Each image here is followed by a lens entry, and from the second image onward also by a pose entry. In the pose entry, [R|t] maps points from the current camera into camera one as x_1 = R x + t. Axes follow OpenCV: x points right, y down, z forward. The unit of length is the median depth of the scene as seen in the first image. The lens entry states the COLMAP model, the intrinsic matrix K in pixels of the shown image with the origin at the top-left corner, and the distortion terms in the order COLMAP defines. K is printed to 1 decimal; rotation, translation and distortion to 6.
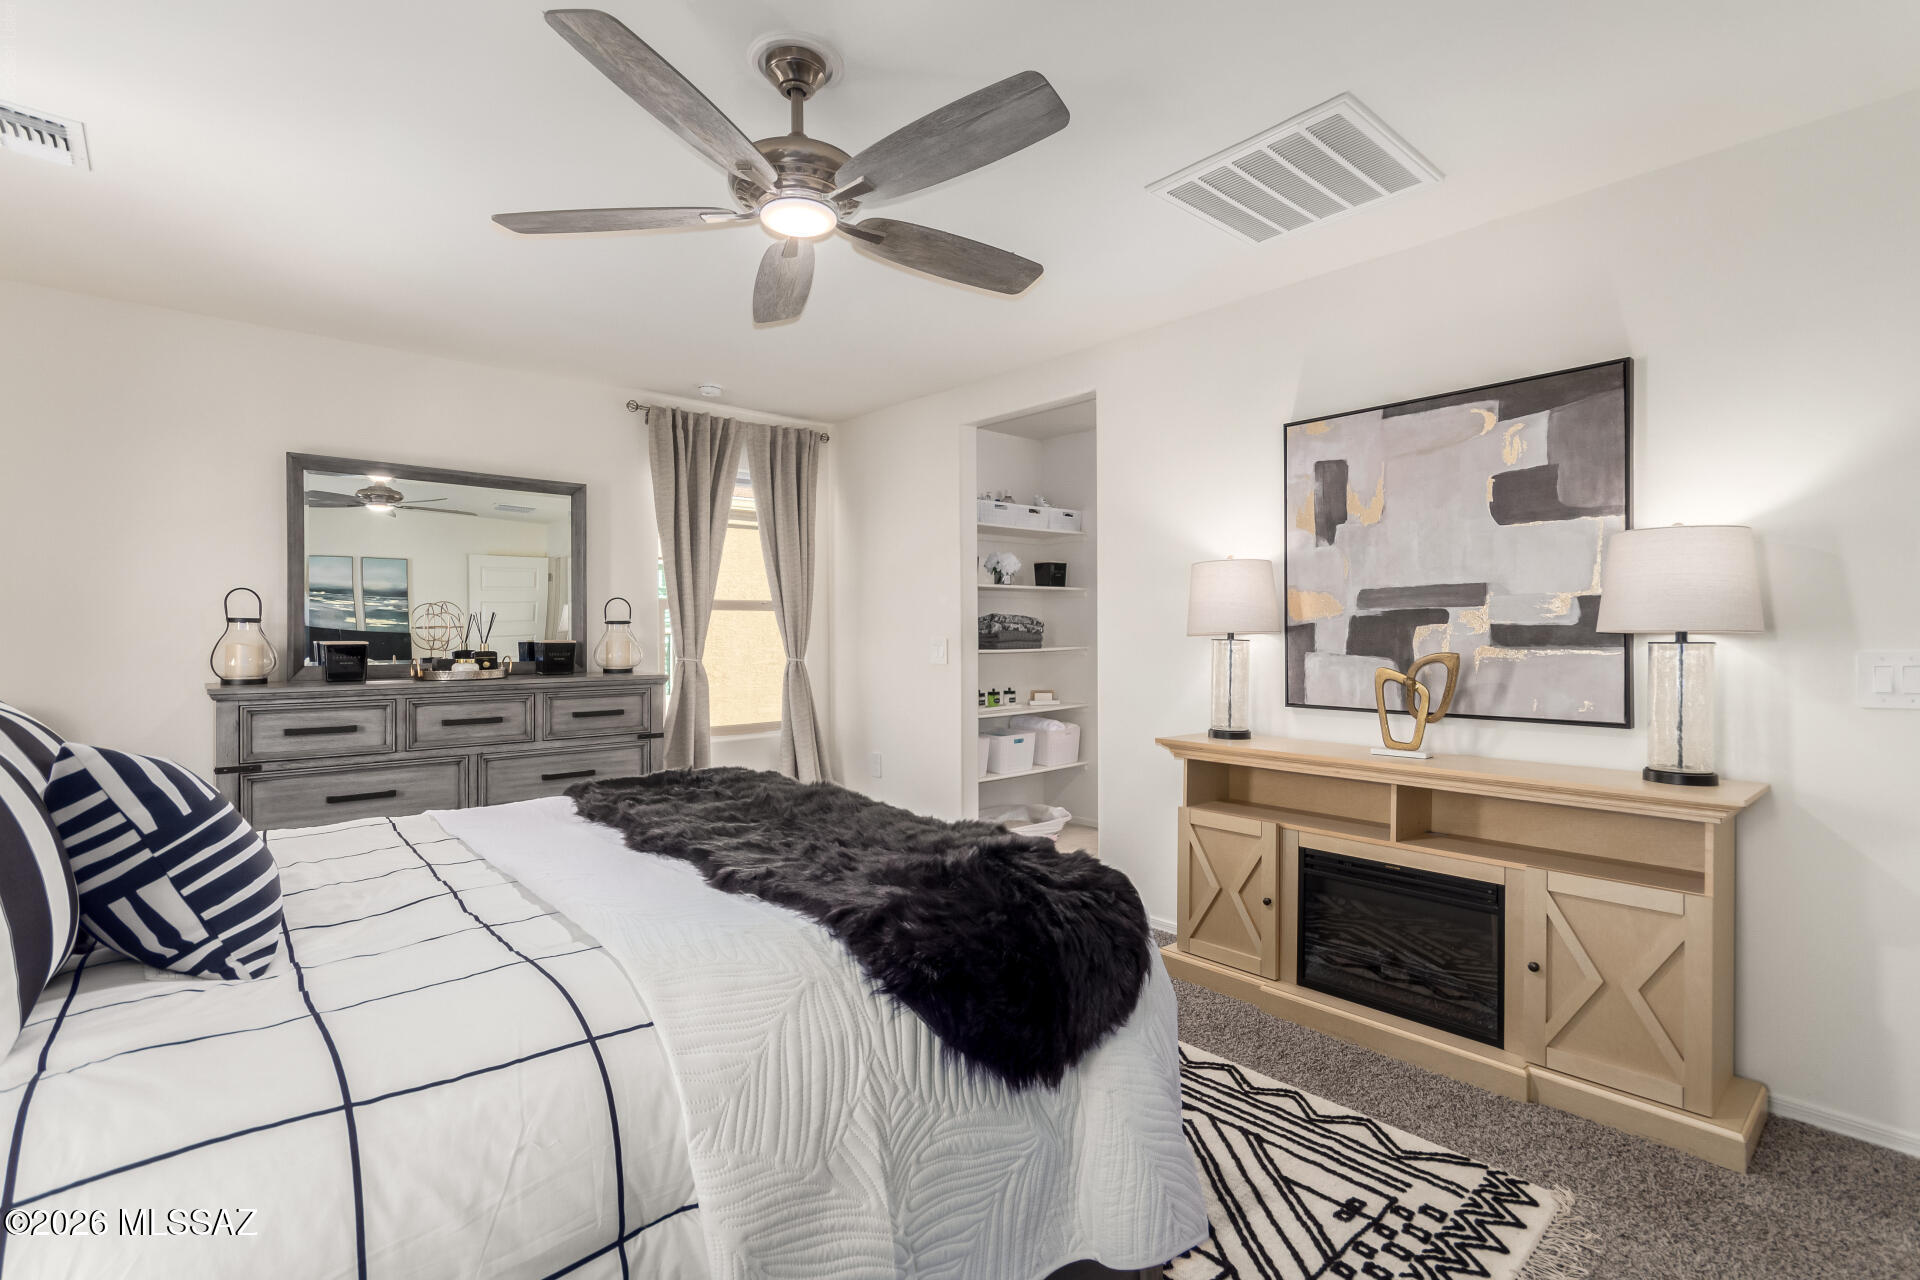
lens RADIAL K [[897.3, 0, 966.1], [0, 897.3, 642.2], [0, 0, 1]] dist [0.000652, 0.001365]
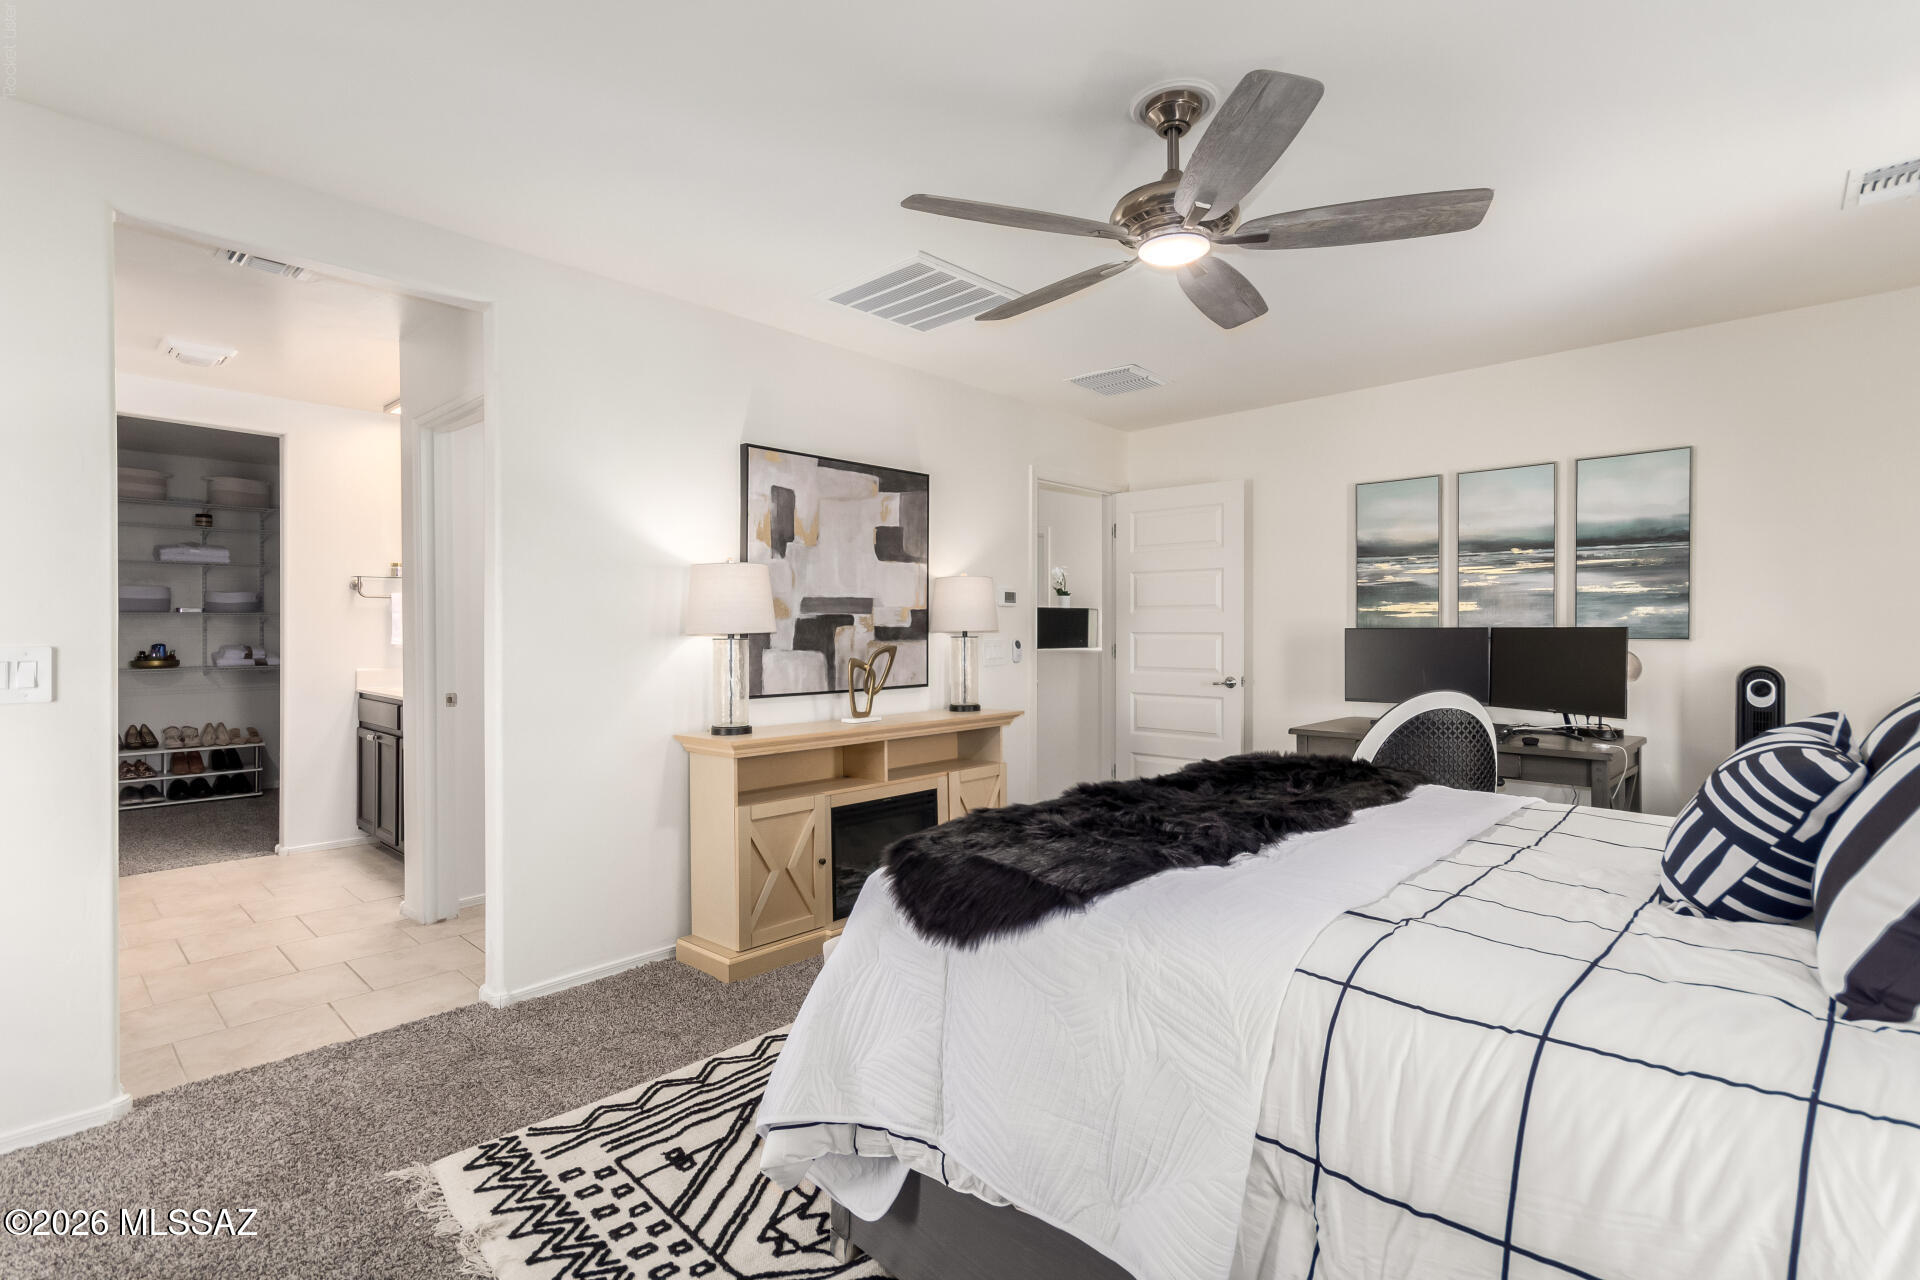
lens RADIAL K [[897.3, 0, 960.5], [0, 897.3, 632.5], [0, 0, 1]] dist [0.000652, 0.001365]
pose [[-0.077145, 0.000196, 0.997020, -0.807962], [0.012113, 0.999926, 0.000741, -0.008418], [-0.996946, 0.012134, -0.077142, 0.867122]]
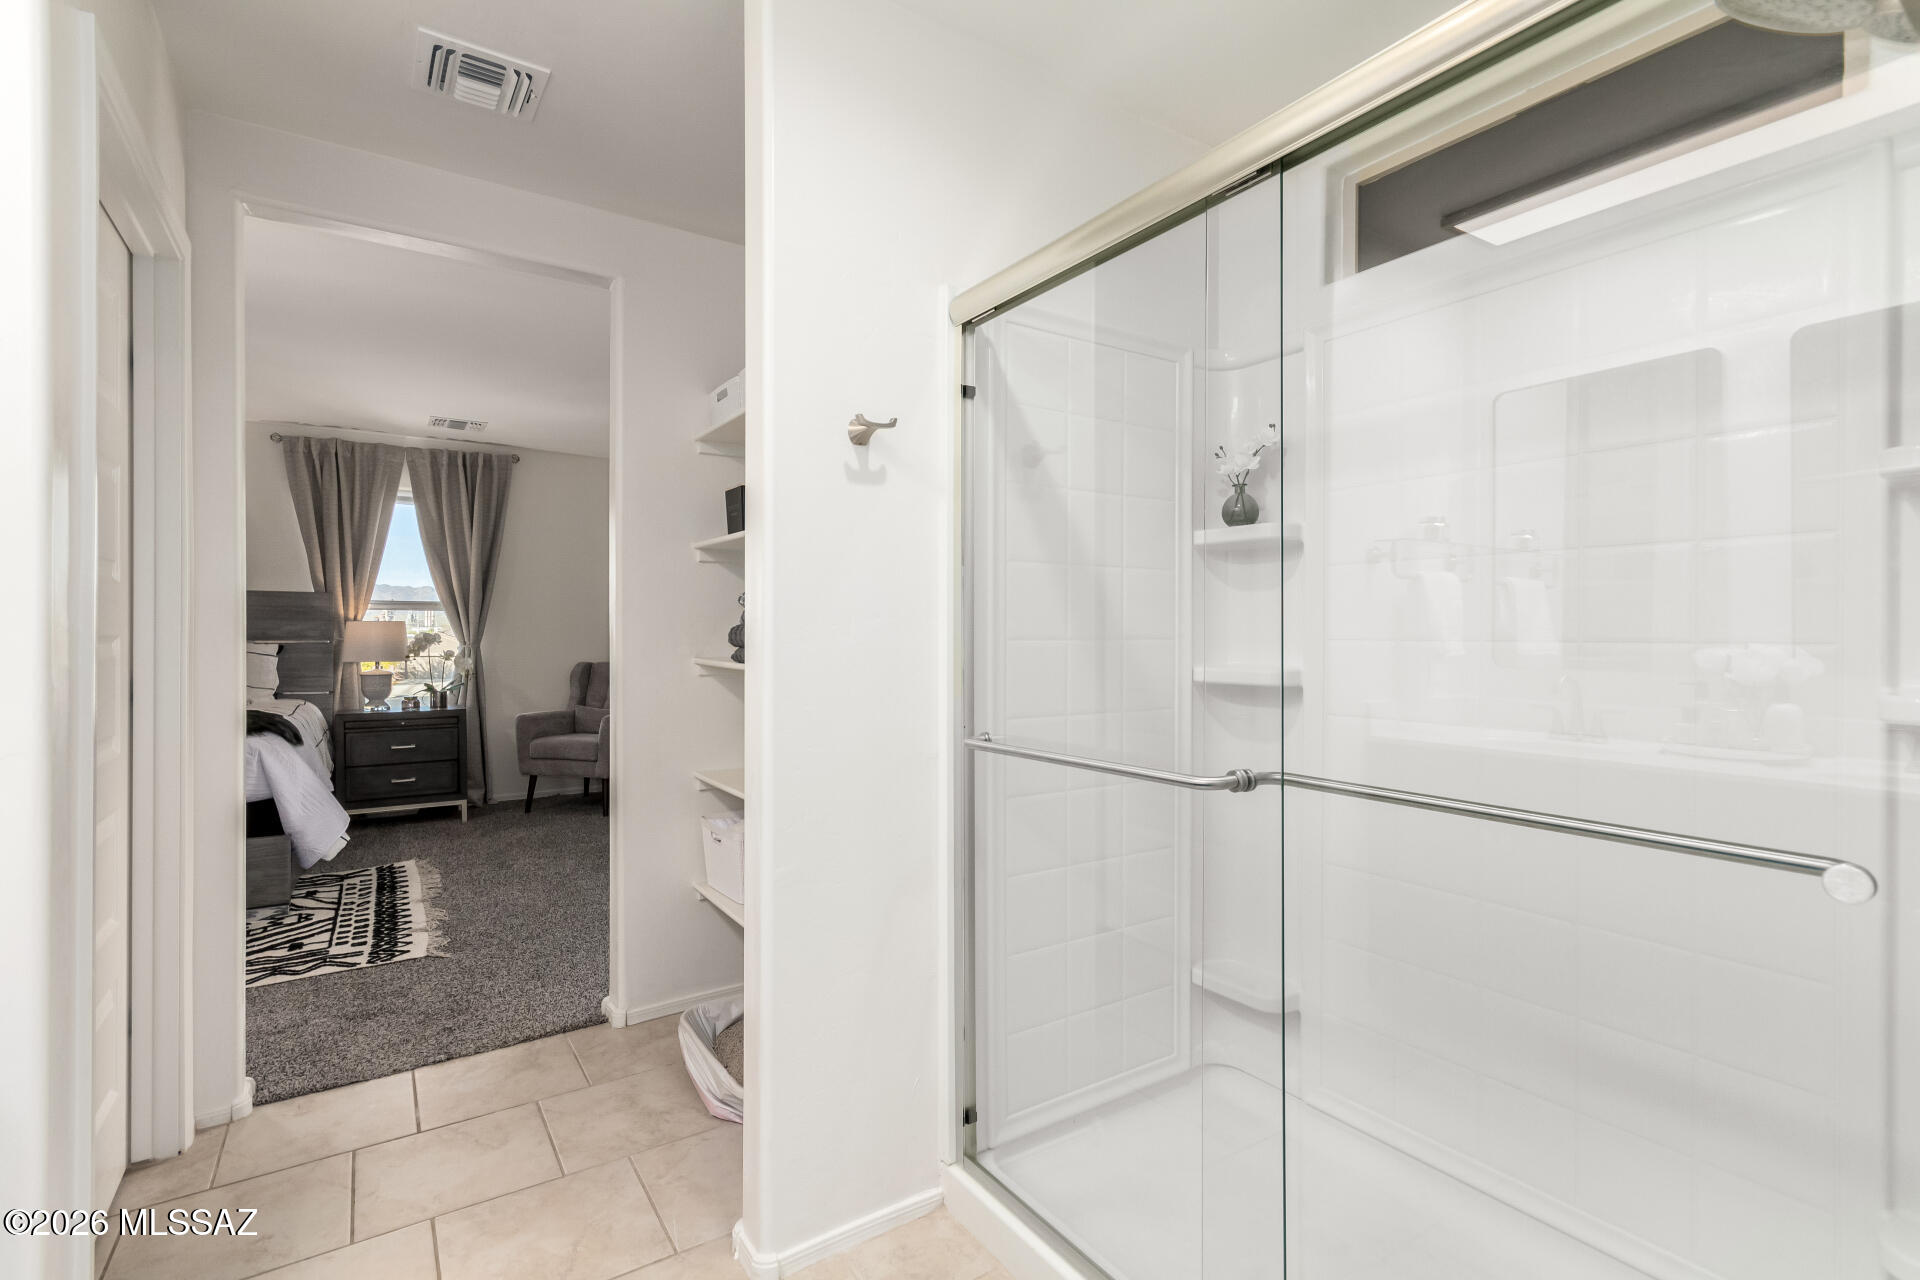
lens RADIAL K [[897.3, 0, 971.5], [0, 897.3, 623.6], [0, 0, 1]] dist [0.000652, 0.001365]
pose [[-0.144315, 0.000871, -0.989531, 0.857473], [-0.010025, 0.999947, 0.002342, -0.027272], [0.989481, 0.010258, -0.144298, 2.013309]]
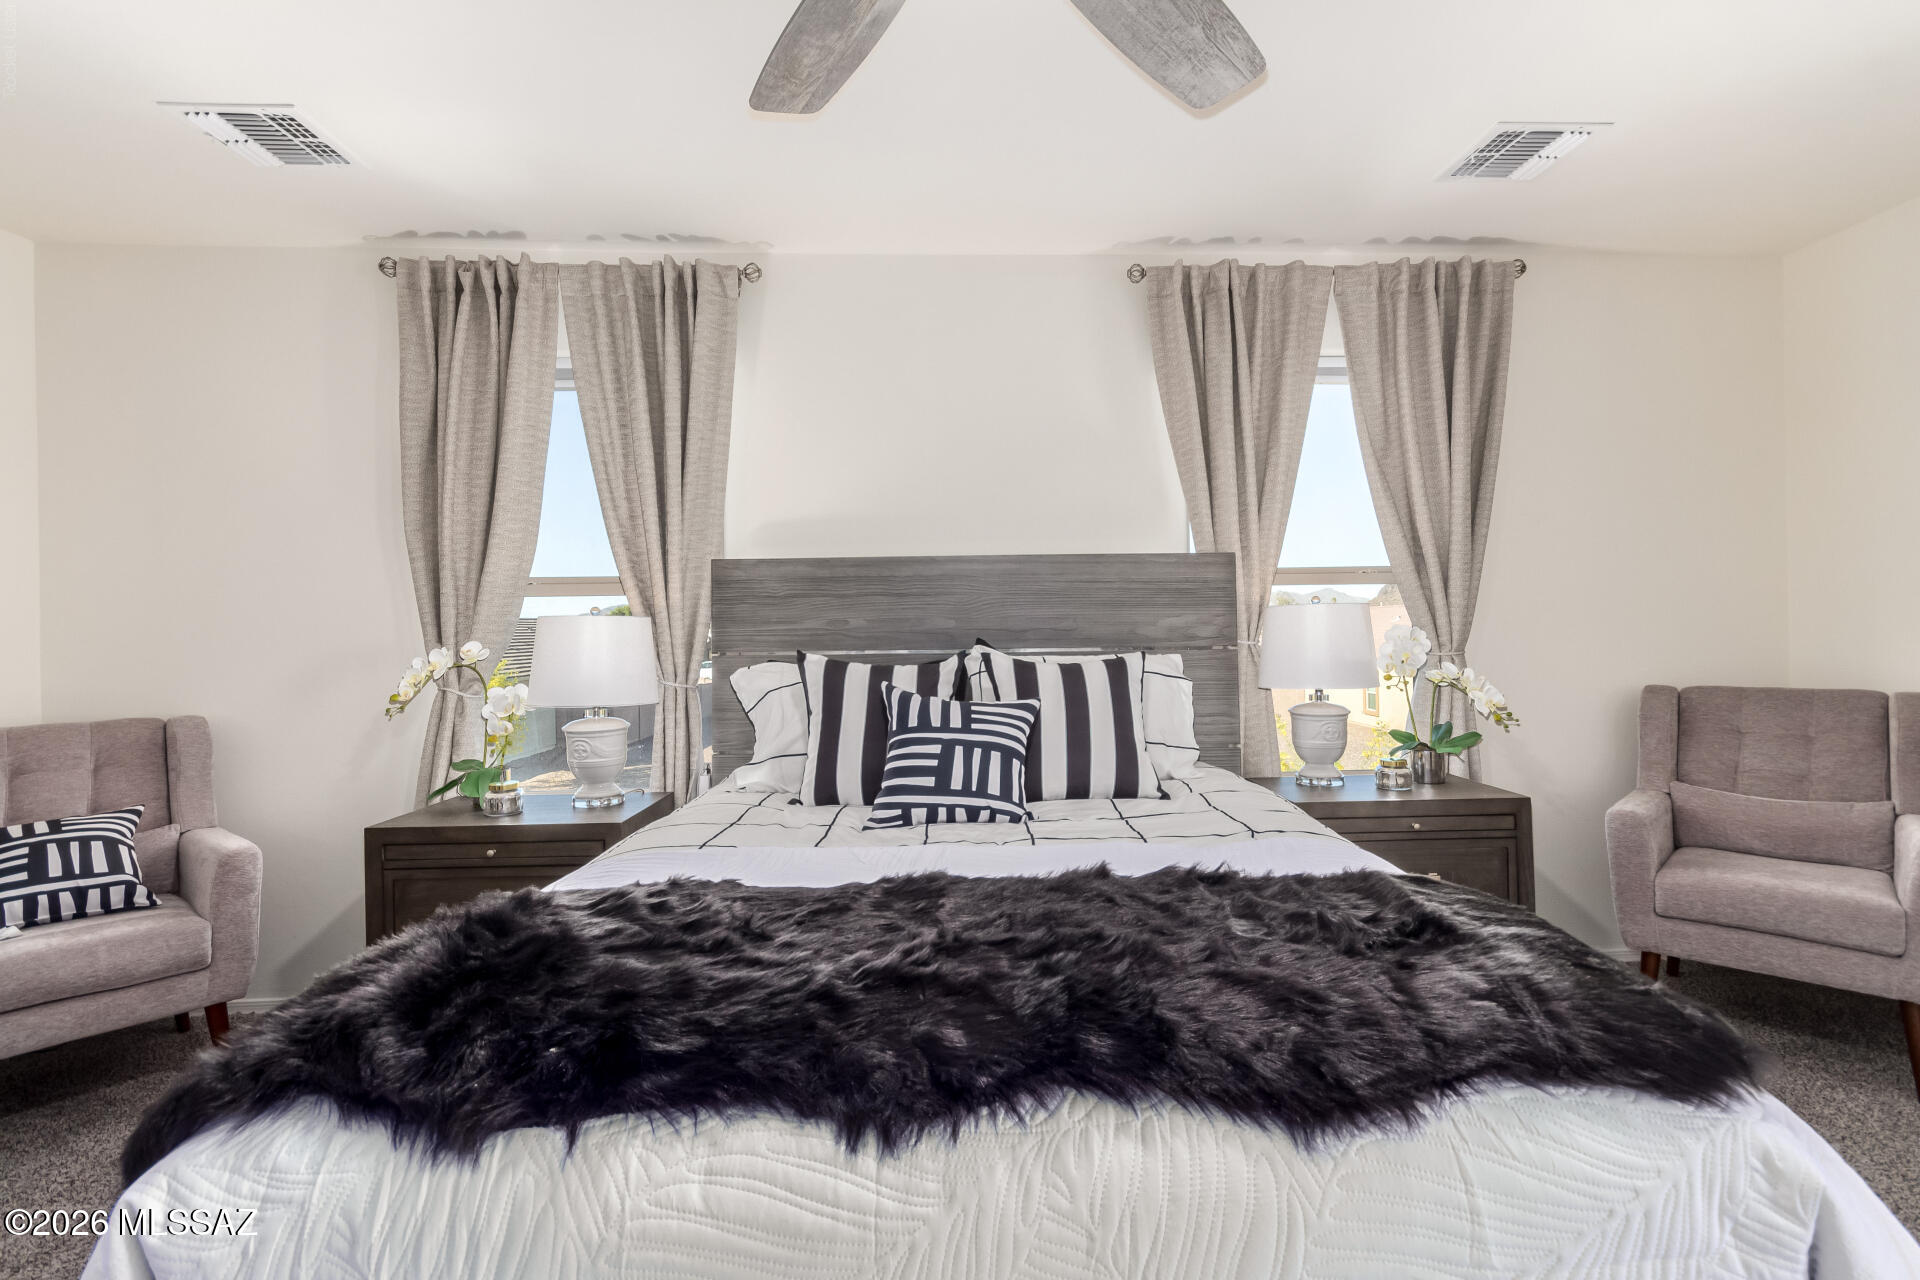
lens RADIAL K [[897.3, 0, 964.7], [0, 897.3, 622.4], [0, 0, 1]] dist [0.000652, 0.001365]
pose [[-0.648768, 0.010912, -0.760908, 0.143661], [0.010048, 0.999933, 0.005773, -0.009136], [0.760920, -0.003900, -0.648834, 0.856773]]
